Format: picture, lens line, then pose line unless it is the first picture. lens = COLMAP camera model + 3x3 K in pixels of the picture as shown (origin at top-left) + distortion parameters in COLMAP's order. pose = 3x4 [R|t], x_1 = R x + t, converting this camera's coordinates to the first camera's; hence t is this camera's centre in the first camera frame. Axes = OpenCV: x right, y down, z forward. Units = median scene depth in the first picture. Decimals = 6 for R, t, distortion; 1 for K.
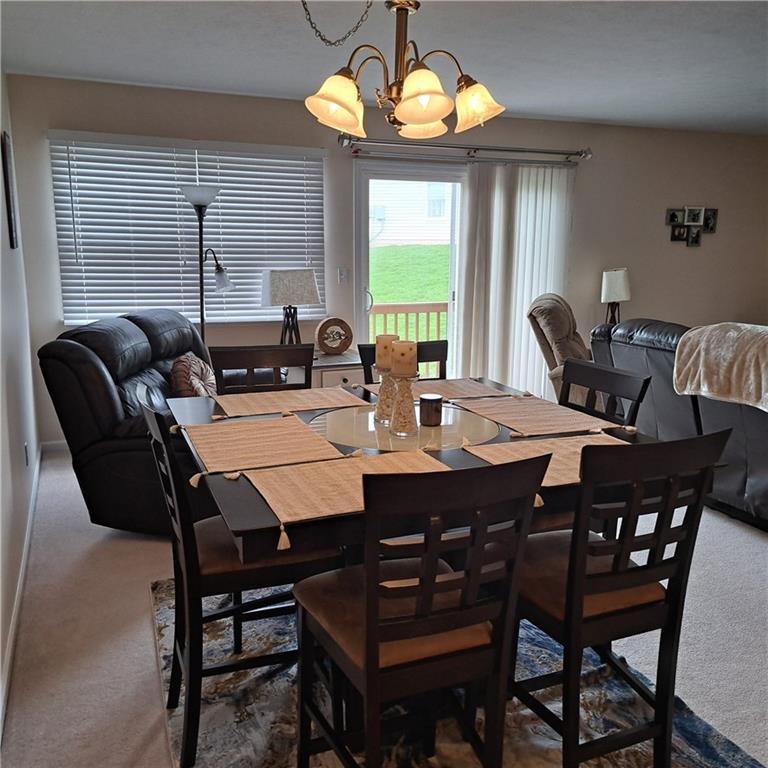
lens RADIAL K [[720.4, 0, 384.0], [0, 720.4, 384.0], [0, 0, 1]] dist [0.003980, 0.003208]
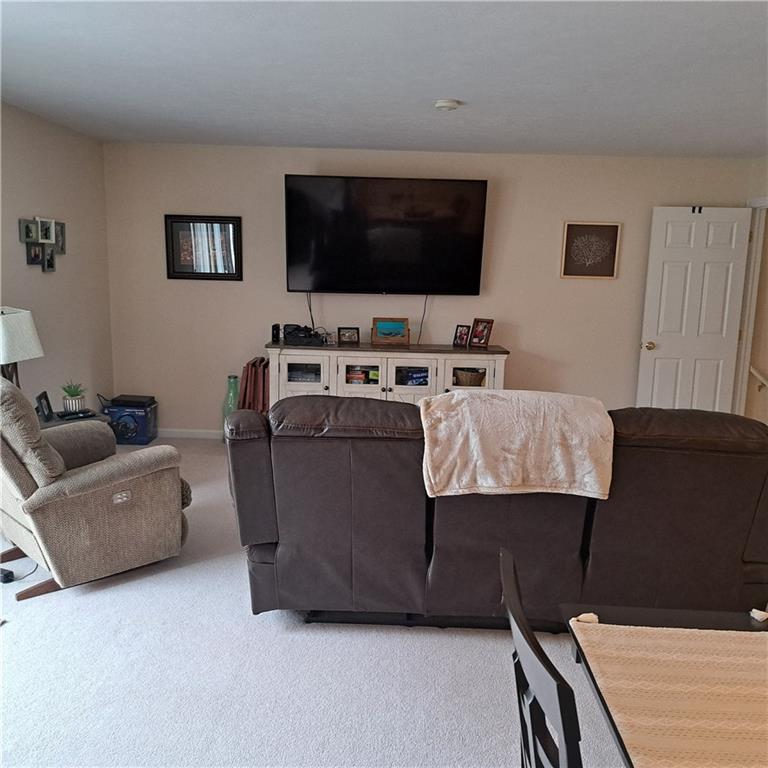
lens RADIAL K [[720.4, 0, 384.0], [0, 720.4, 384.0], [0, 0, 1]] dist [0.003980, 0.003208]
pose [[0.395561, -0.146983, 0.906602, -0.177084], [0.160332, 0.983005, 0.089415, -0.126516], [-0.904337, 0.109988, 0.412404, 0.565871]]
